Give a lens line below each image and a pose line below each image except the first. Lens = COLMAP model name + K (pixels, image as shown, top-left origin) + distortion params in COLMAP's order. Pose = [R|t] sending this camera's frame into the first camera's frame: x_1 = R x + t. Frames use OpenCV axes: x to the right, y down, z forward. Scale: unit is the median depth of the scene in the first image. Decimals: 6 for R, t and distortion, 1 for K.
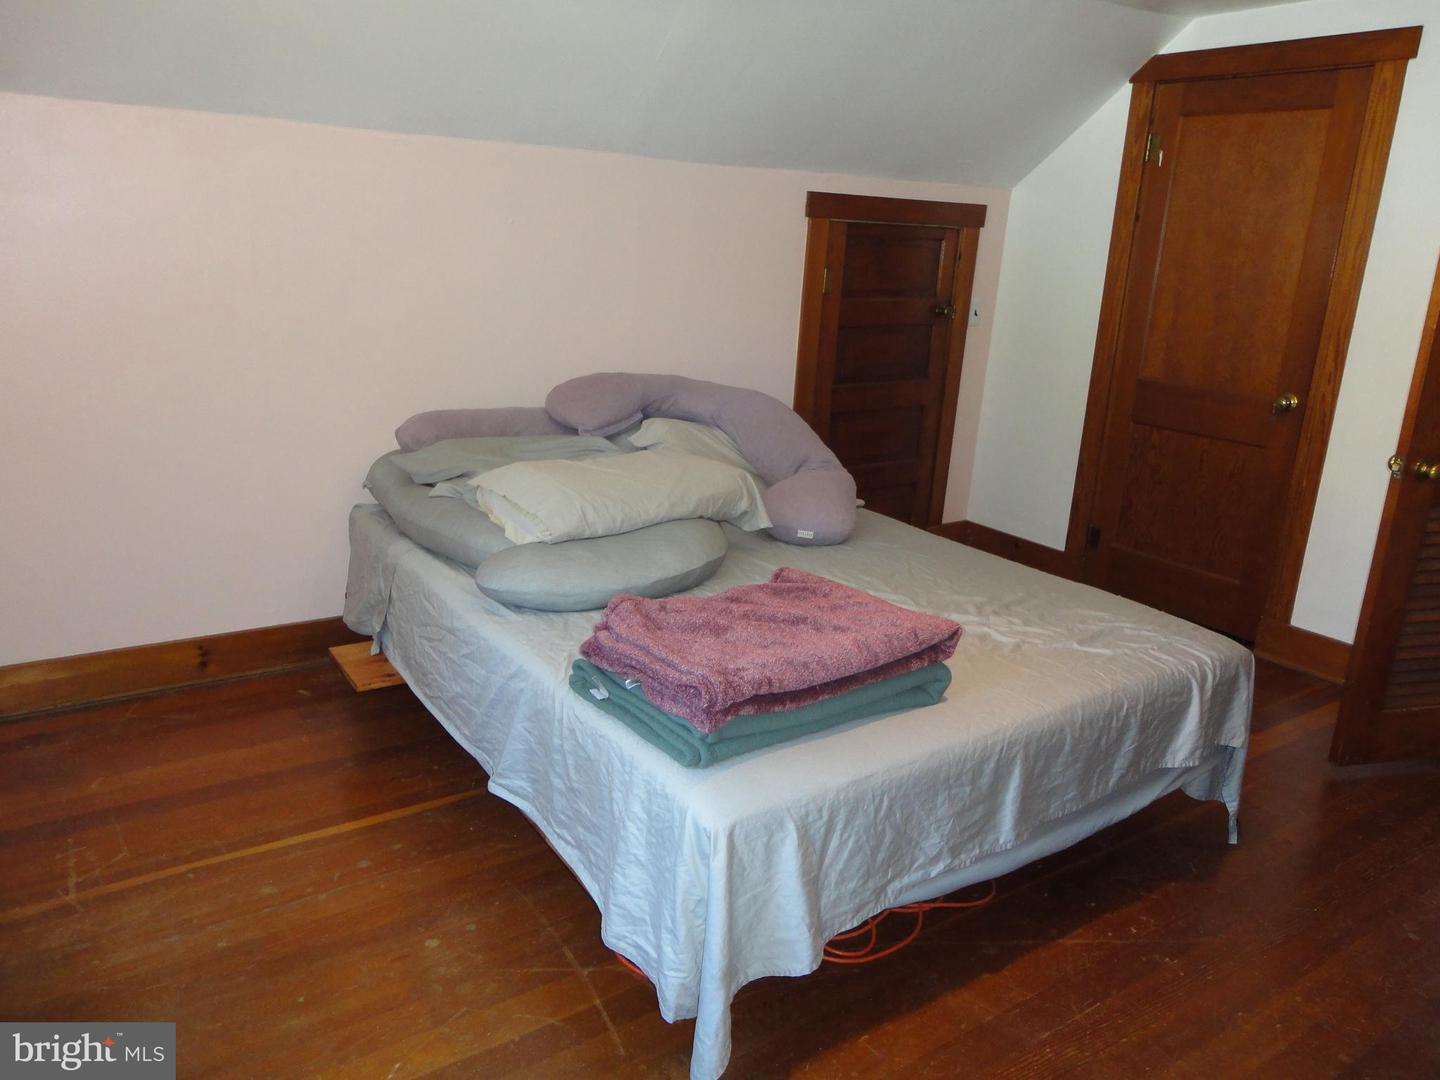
lens RADIAL K [[1061.1, 0, 742.5], [0, 1061.1, 545.4], [0, 0, 1]] dist [0.006549, 0.000852]
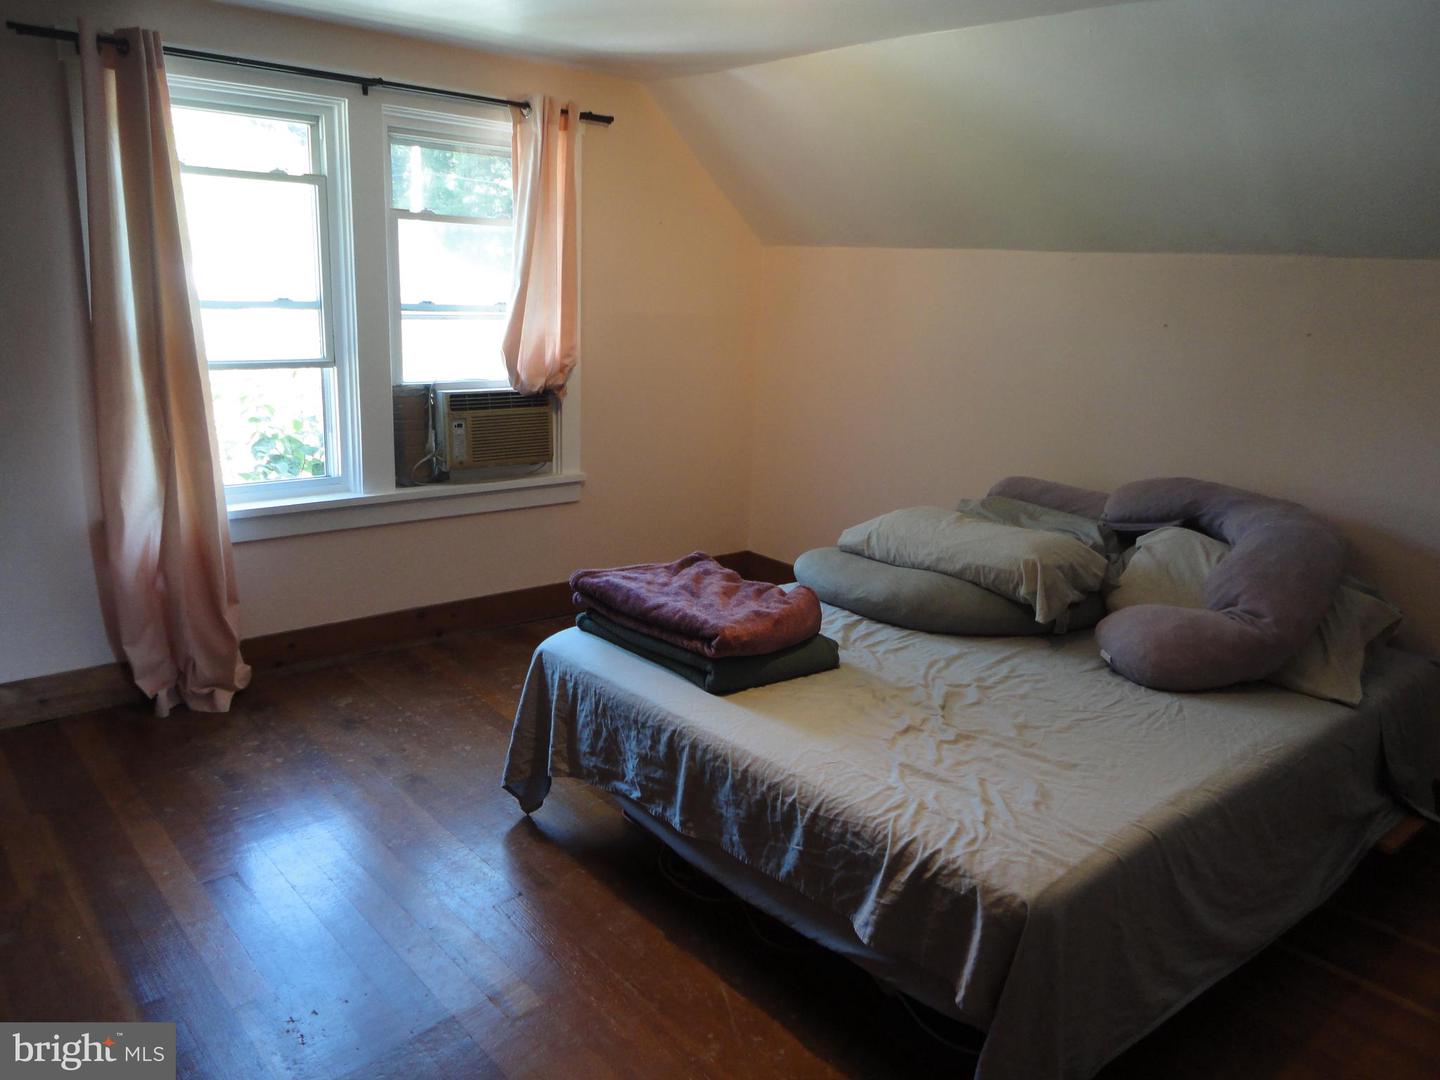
lens RADIAL K [[1079.7, 0, 715.9], [0, 1079.7, 530.7], [0, 0, 1]] dist [-0.006377, 0.002352]
pose [[0.101588, 0.181768, -0.978080, 1.390455], [-0.324868, 0.935328, 0.140080, -0.201451], [0.940288, 0.303516, 0.154068, 0.795096]]
